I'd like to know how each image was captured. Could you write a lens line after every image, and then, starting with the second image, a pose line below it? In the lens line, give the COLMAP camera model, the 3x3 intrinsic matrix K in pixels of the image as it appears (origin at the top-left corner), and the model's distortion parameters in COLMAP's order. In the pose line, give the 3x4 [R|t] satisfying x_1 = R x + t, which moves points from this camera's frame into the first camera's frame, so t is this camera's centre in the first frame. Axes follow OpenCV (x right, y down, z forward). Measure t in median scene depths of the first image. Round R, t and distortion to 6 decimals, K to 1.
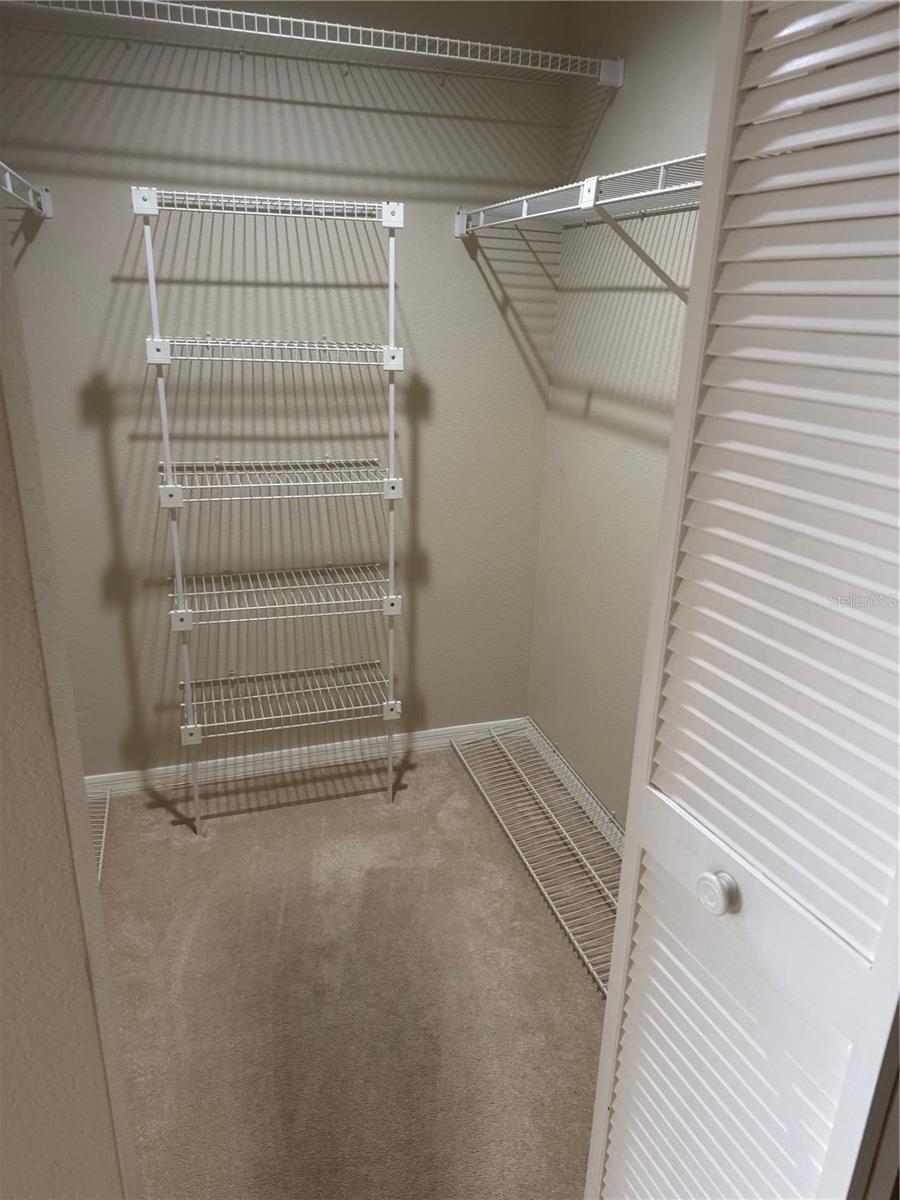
lens RADIAL K [[836.4, 0, 450.0], [0, 836.4, 600.0], [0, 0, 1]] dist [-0.004527, 0.000400]
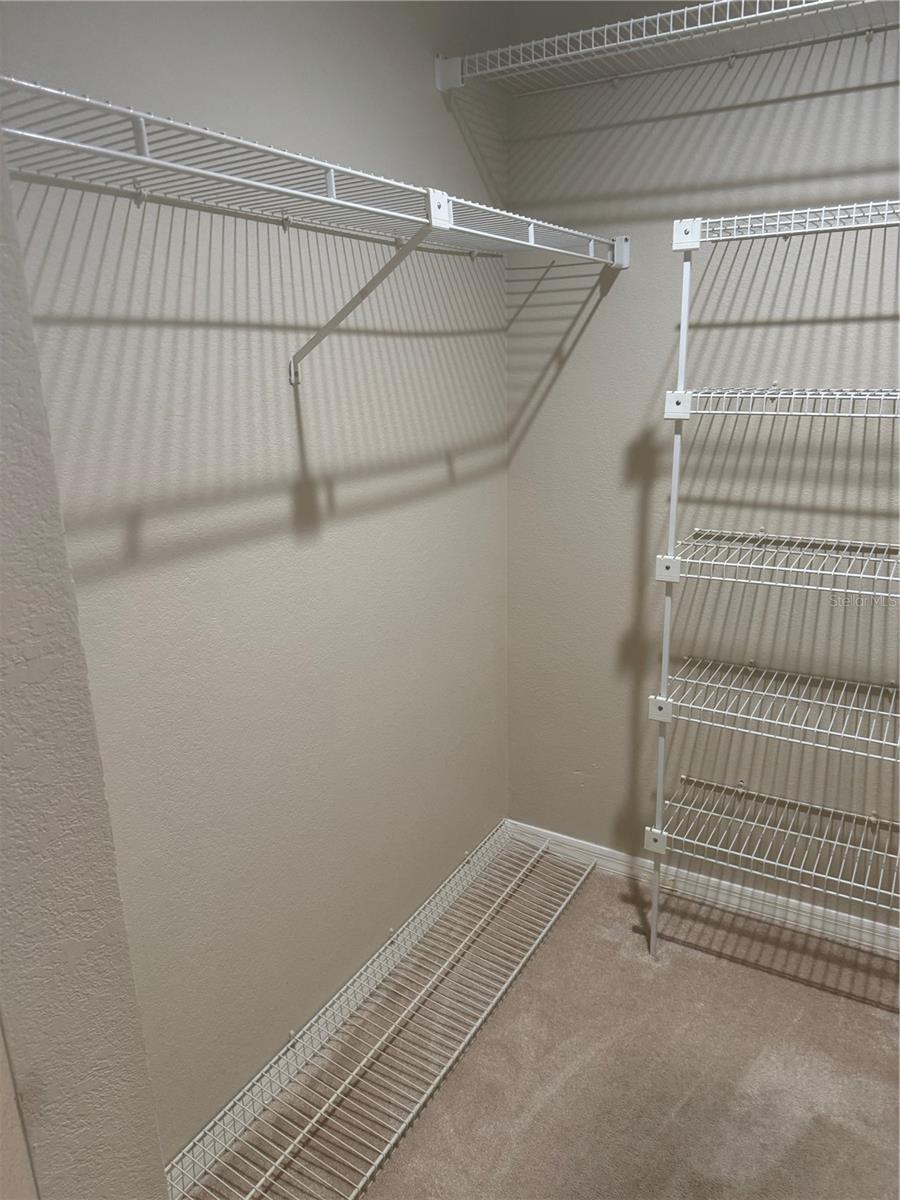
lens RADIAL K [[846.8, 0, 450.0], [0, 846.8, 600.0], [0, 0, 1]] dist [0.039357, -0.046350]
pose [[0.663943, 0.160662, -0.730320, 0.145873], [-0.203698, 0.978571, 0.030091, -0.062572], [0.719505, 0.128786, 0.682442, 0.204328]]
